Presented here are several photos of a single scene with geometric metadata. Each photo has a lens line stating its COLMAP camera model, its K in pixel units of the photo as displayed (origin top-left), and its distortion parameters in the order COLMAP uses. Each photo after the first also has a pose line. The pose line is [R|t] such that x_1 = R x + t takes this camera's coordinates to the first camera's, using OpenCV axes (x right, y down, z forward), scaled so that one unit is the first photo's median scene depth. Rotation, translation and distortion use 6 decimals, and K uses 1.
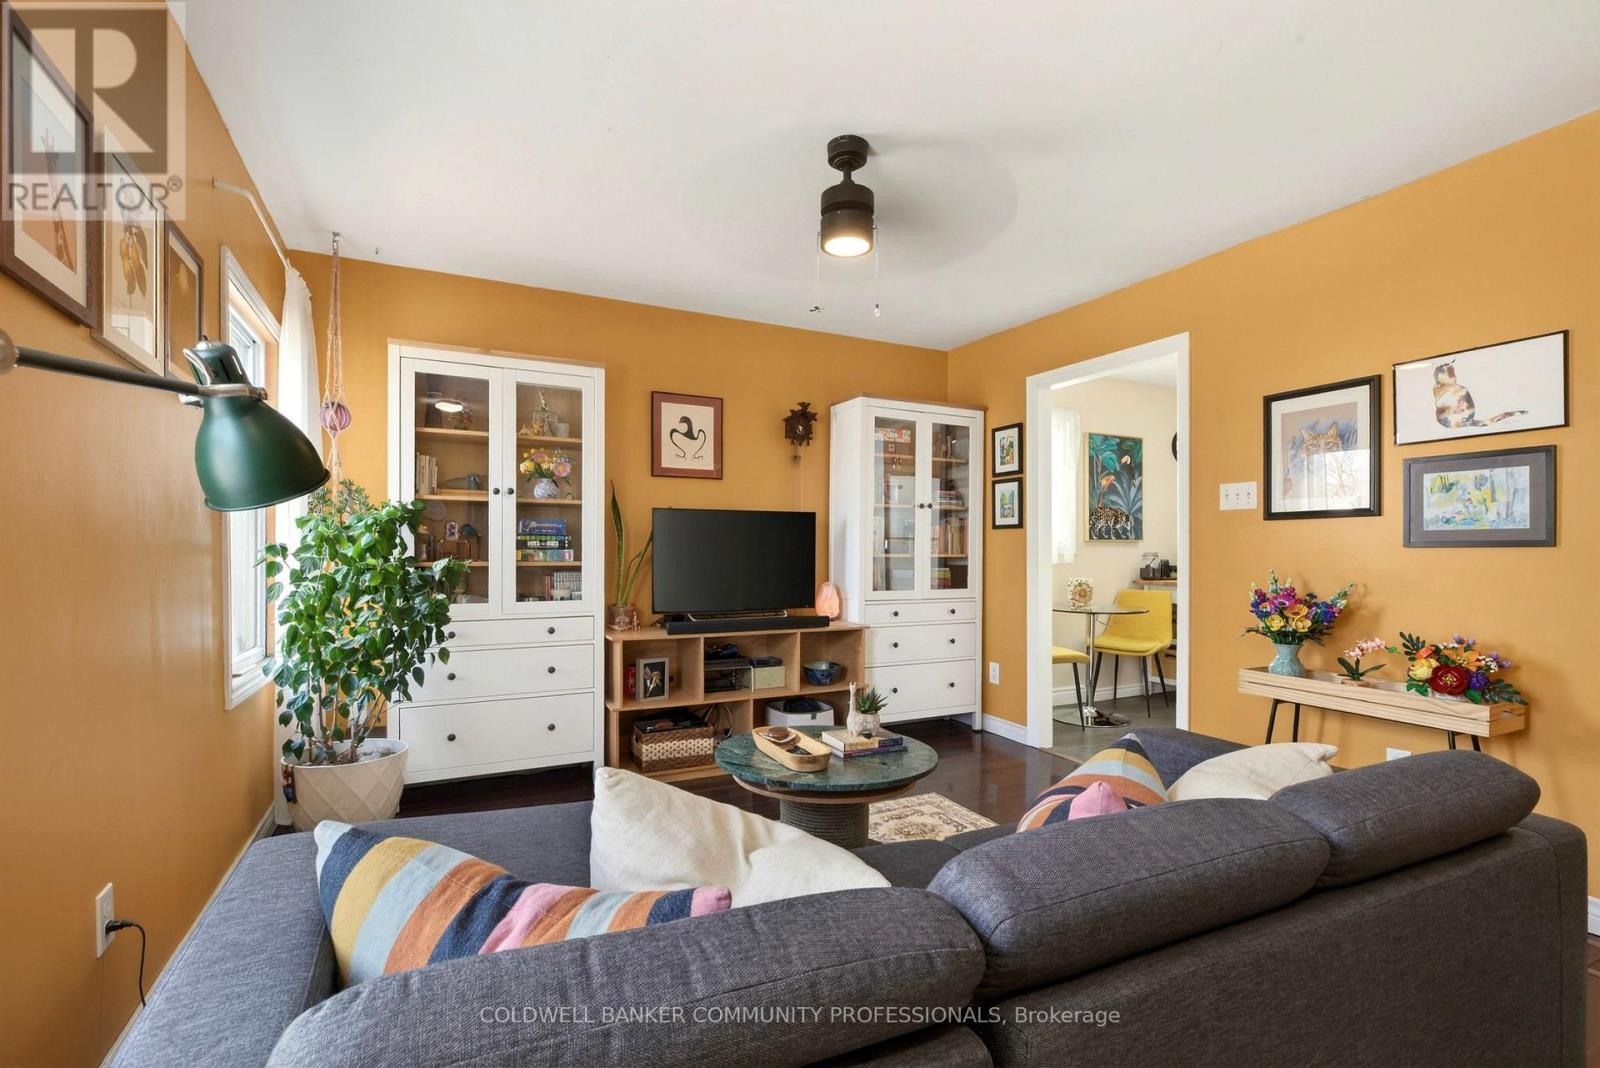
lens RADIAL K [[731.2, 0, 801.5], [0, 731.2, 542.9], [0, 0, 1]] dist [-0.003294, -0.000086]
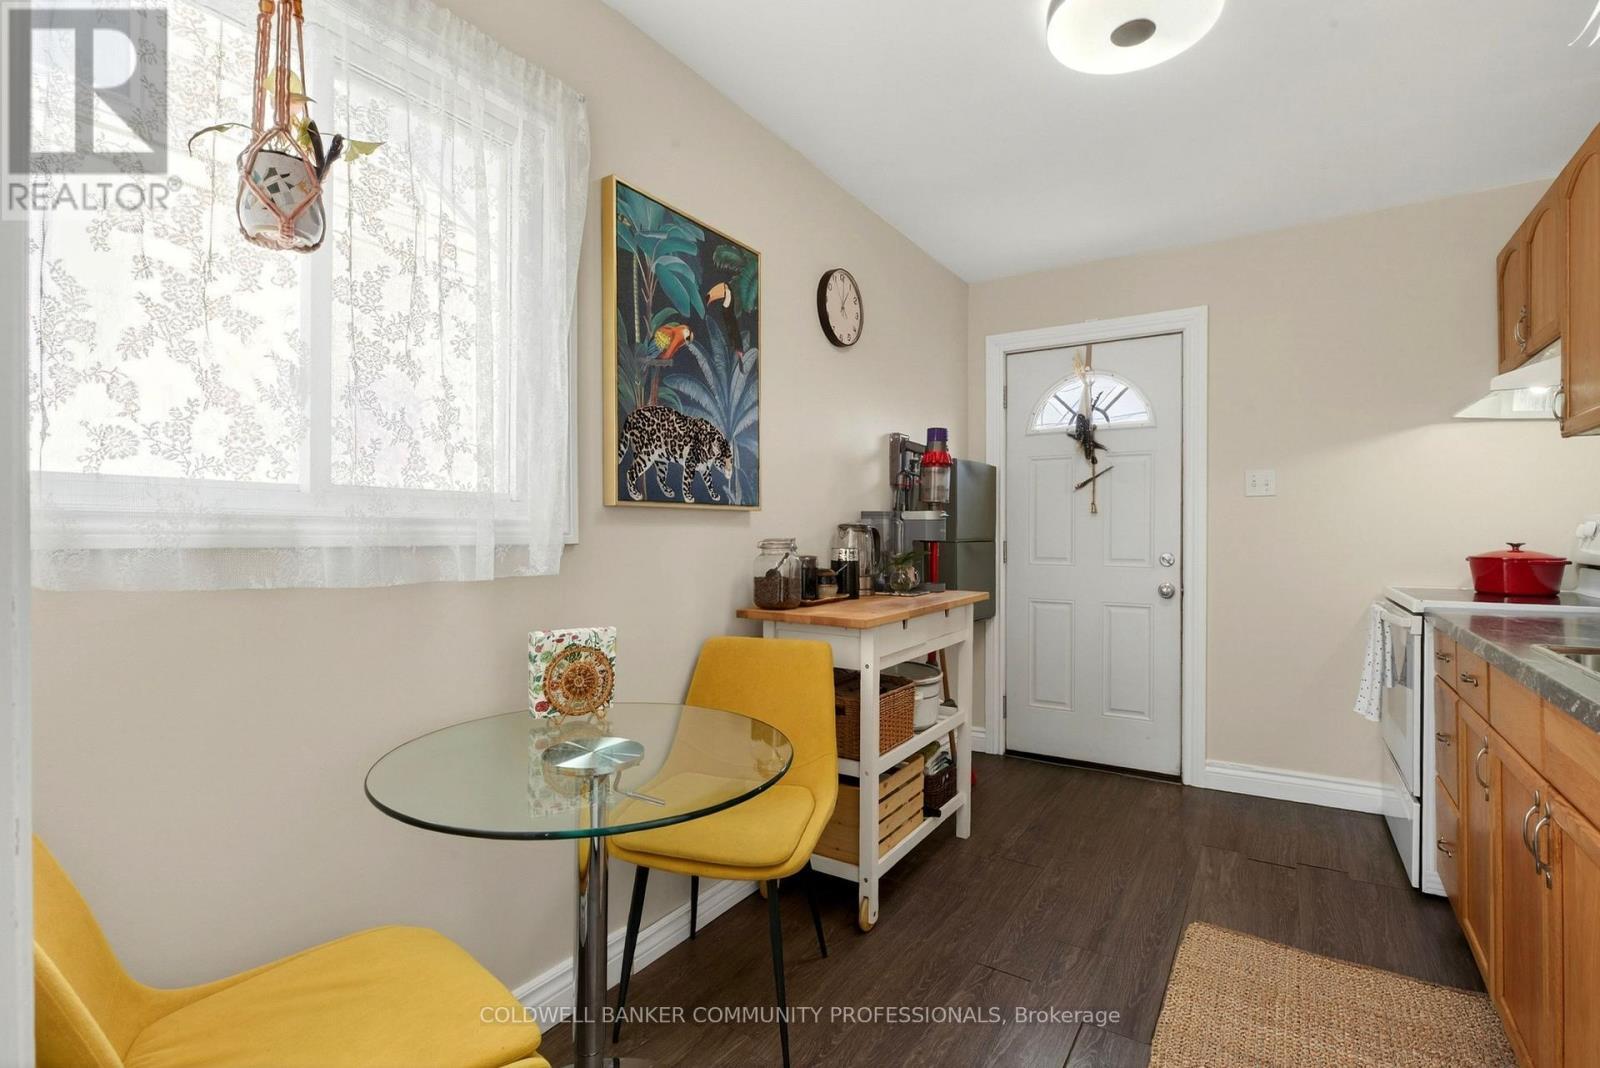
lens RADIAL K [[731.2, 0, 800.1], [0, 731.2, 532.0], [0, 0, 1]] dist [-0.003294, -0.000086]
pose [[0.870817, -0.003986, 0.491591, 0.295278], [0.003938, 0.999992, 0.001132, 0.009245], [-0.491591, 0.000951, 0.870826, 0.654512]]
